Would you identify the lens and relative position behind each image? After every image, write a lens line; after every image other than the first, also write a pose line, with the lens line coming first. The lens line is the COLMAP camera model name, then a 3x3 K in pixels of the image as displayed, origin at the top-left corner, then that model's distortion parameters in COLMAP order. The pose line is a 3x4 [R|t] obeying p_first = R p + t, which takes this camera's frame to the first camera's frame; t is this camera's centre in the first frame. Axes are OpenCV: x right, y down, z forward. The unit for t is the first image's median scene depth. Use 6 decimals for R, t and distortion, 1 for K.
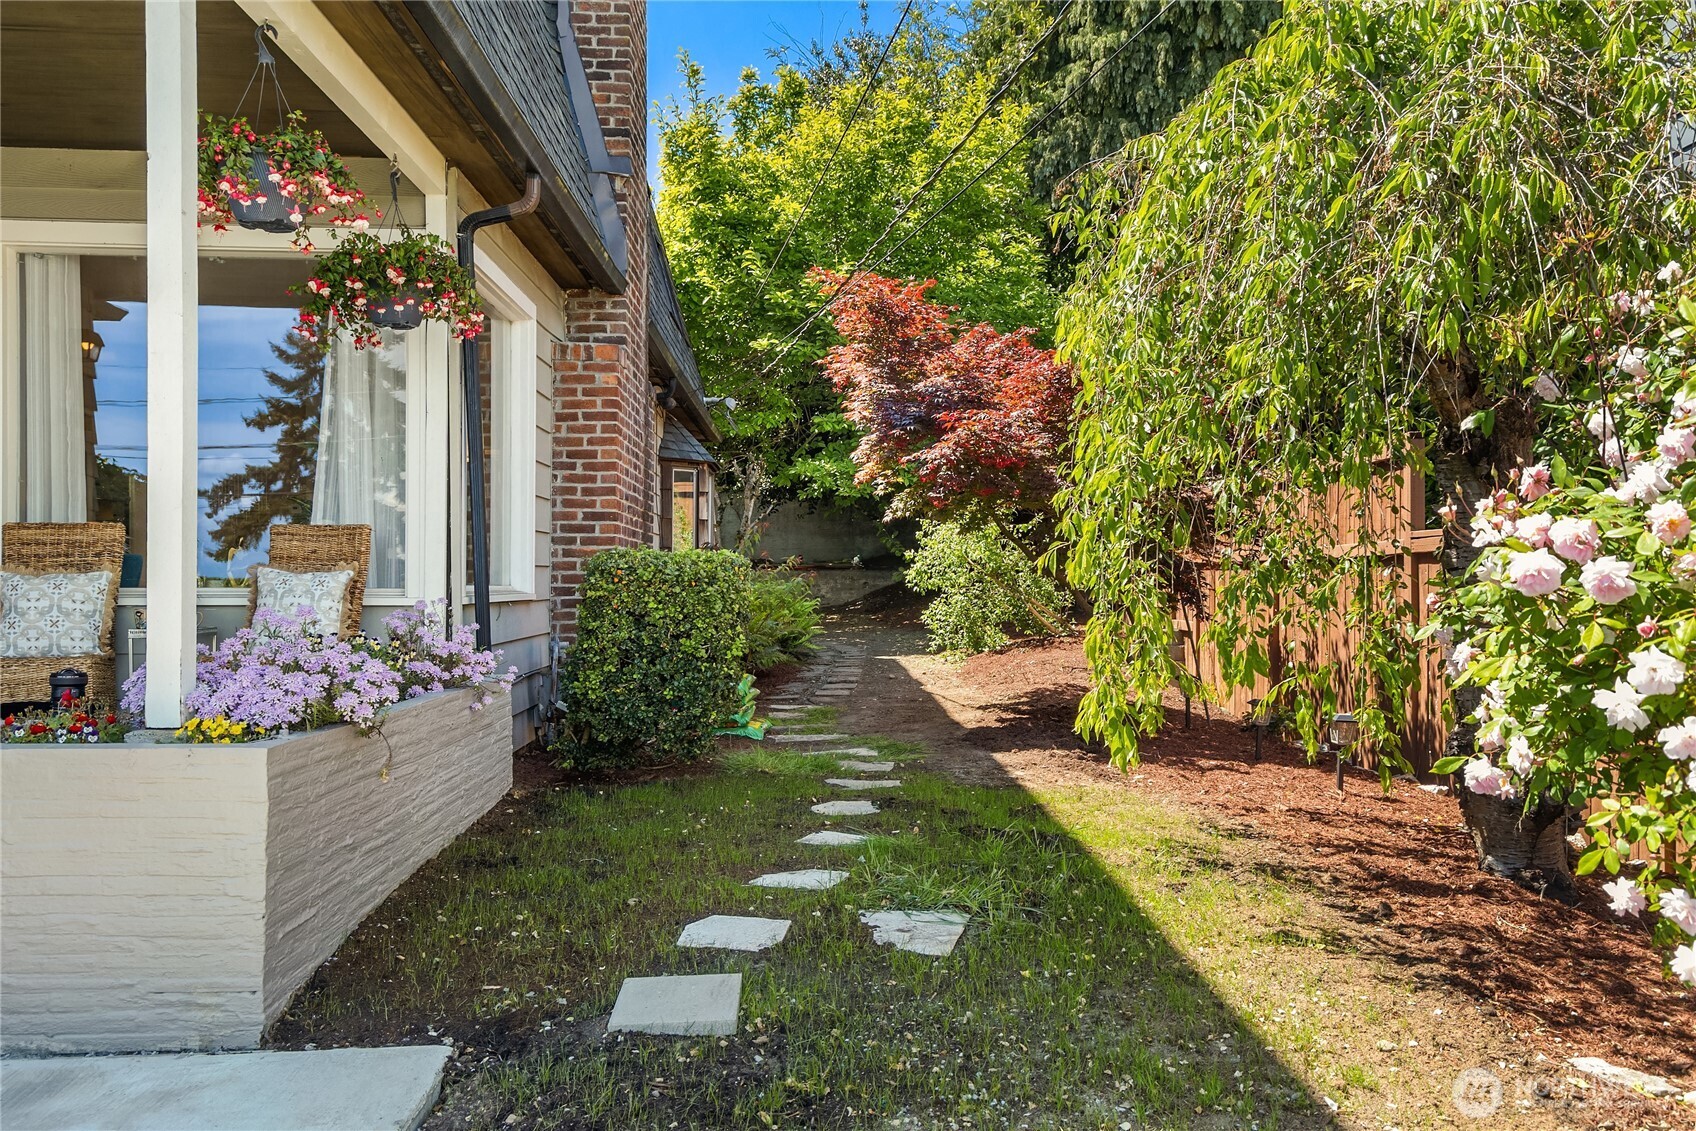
lens RADIAL K [[1325.0, 0, 849.6], [0, 1325.0, 570.7], [0, 0, 1]] dist [0.009895, 0.002349]
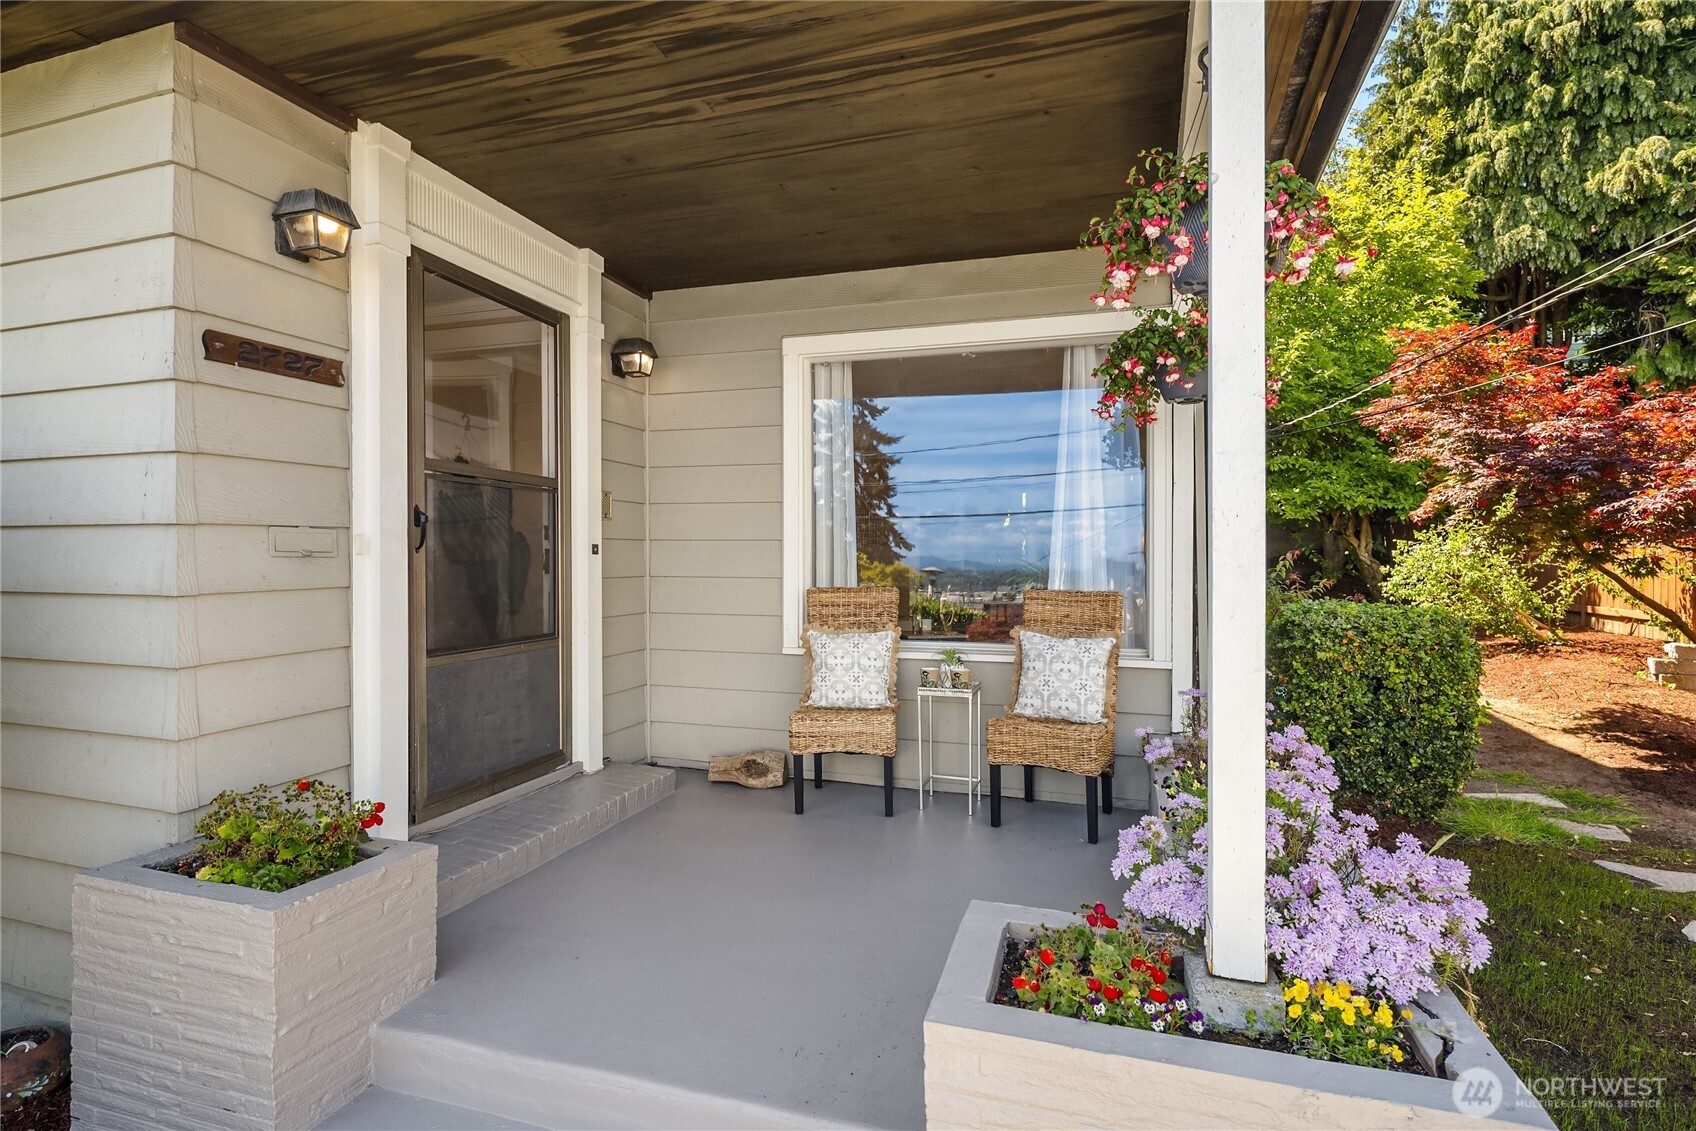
lens RADIAL K [[832.3, 0, 851.9], [0, 832.3, 557.7], [0, 0, 1]] dist [-0.017566, -0.000294]
pose [[0.936693, -0.002346, -0.350143, -0.106764], [0.004292, 0.999979, 0.004782, -0.021199], [0.350124, -0.005983, 0.936684, 0.098643]]
